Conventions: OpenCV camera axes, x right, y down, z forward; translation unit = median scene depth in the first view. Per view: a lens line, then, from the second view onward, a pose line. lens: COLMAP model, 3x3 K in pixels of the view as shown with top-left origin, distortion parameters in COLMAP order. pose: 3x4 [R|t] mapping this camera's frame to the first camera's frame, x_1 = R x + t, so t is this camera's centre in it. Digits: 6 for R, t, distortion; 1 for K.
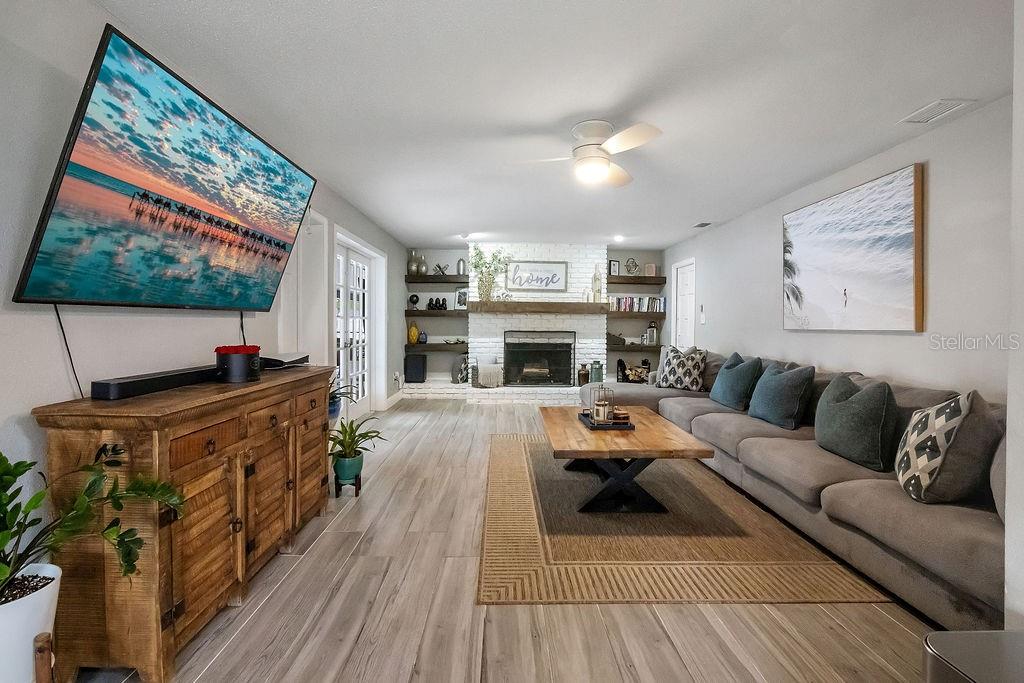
lens RADIAL K [[474.6, 0, 512.7], [0, 474.6, 333.0], [0, 0, 1]] dist [-0.017864, -0.000247]
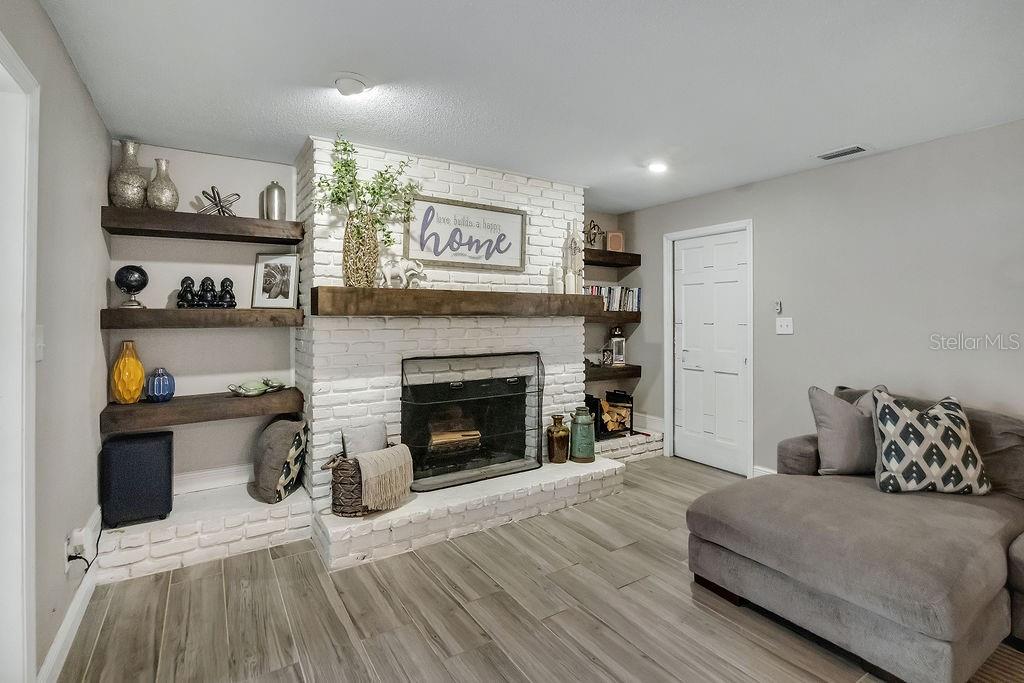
lens RADIAL K [[474.6, 0, 498.4], [0, 474.6, 309.6], [0, 0, 1]] dist [-0.017864, -0.000247]
pose [[0.857620, -0.002578, 0.514278, -0.159846], [0.019666, 0.999420, -0.027786, -0.033940], [-0.513908, 0.033943, 0.857173, 0.581183]]
